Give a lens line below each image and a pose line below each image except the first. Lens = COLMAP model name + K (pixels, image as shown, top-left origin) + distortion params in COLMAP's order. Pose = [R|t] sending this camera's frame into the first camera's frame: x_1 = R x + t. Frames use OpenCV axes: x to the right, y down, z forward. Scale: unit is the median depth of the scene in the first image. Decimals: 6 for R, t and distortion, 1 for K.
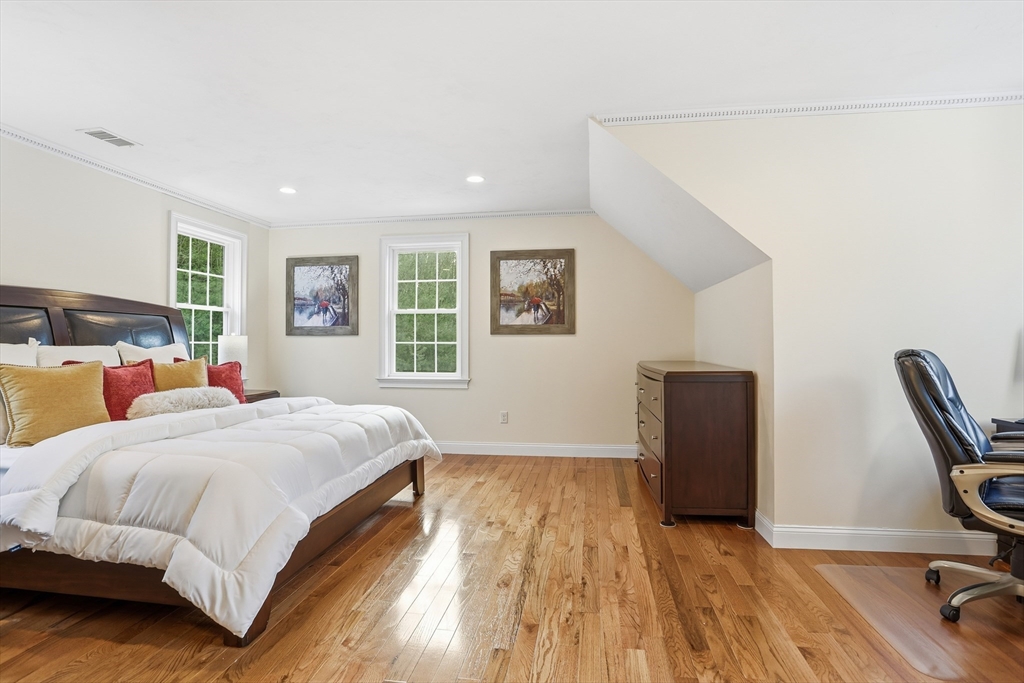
lens RADIAL K [[503.8, 0, 521.8], [0, 503.8, 339.4], [0, 0, 1]] dist [-0.051542, 0.015278]
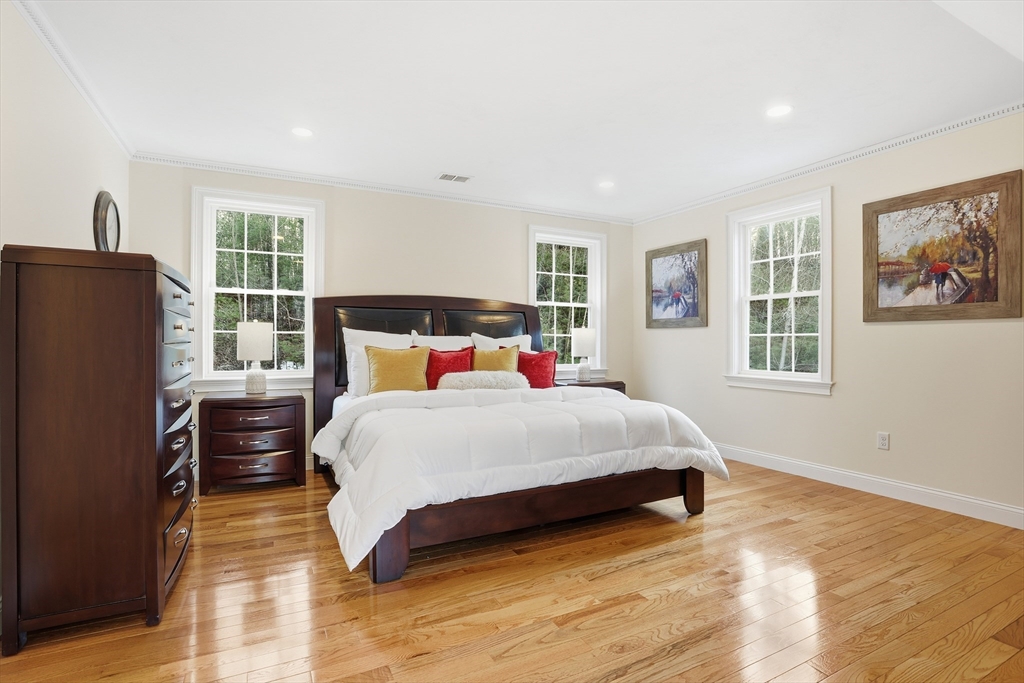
lens RADIAL K [[503.8, 0, 517.9], [0, 503.8, 347.6], [0, 0, 1]] dist [-0.051542, 0.015278]
pose [[0.592066, 0.014549, -0.805758, 0.211936], [0.004045, 0.999771, 0.021024, 0.009737], [0.805879, -0.015707, 0.591871, 0.200364]]
